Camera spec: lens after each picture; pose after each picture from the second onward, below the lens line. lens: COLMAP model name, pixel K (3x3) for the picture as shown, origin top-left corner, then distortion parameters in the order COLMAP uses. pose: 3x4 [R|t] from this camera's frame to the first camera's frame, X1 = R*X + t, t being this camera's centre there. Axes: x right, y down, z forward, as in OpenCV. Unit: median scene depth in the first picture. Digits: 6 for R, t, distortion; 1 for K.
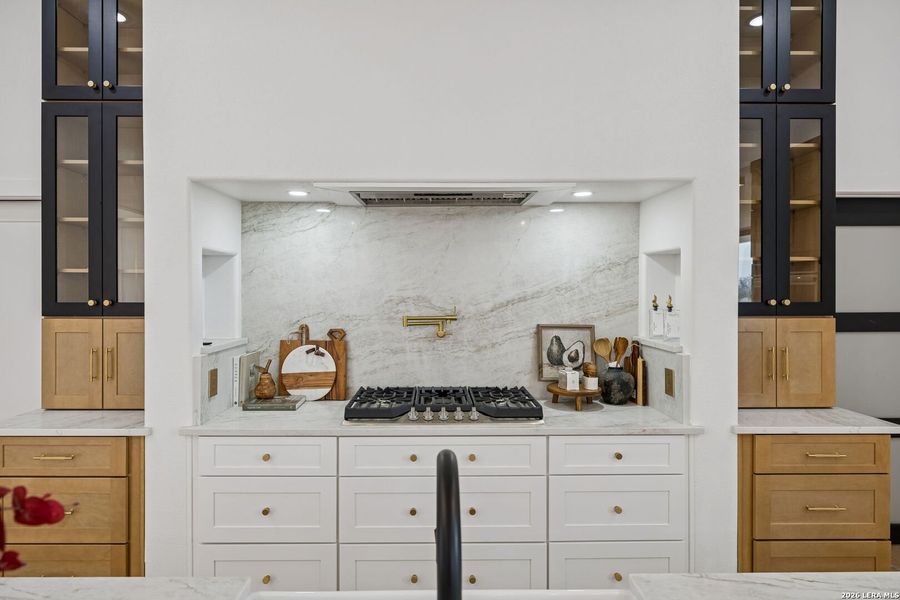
lens RADIAL K [[497.4, 0, 448.1], [0, 497.4, 289.1], [0, 0, 1]] dist [-0.002103, -0.000542]
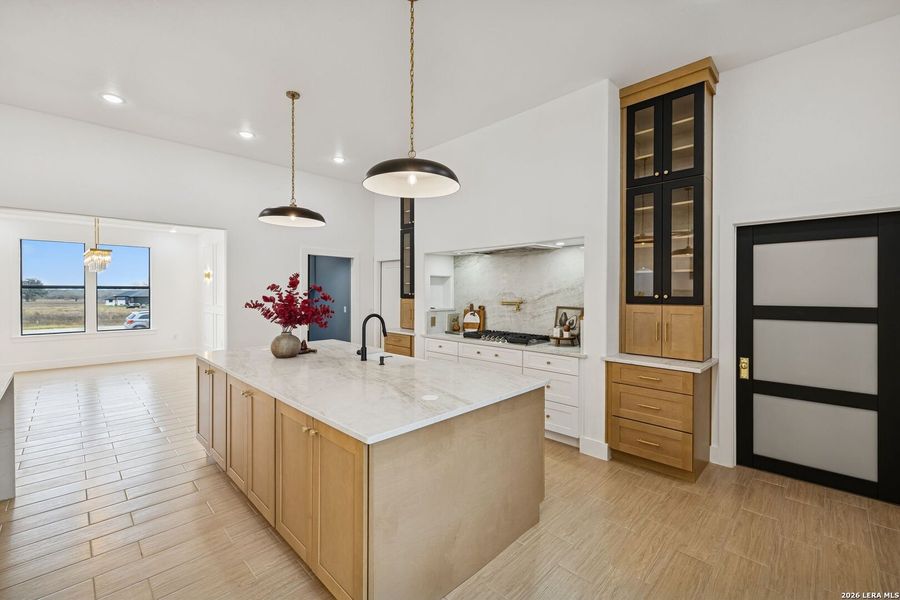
lens RADIAL K [[381.9, 0, 448.9], [0, 381.9, 290.0], [0, 0, 1]] dist [-0.000514, -0.000039]
pose [[0.705199, -0.000053, -0.709009, 0.998210], [0.002041, 0.999996, 0.001955, -0.000525], [0.709006, -0.002826, 0.705197, -0.437492]]
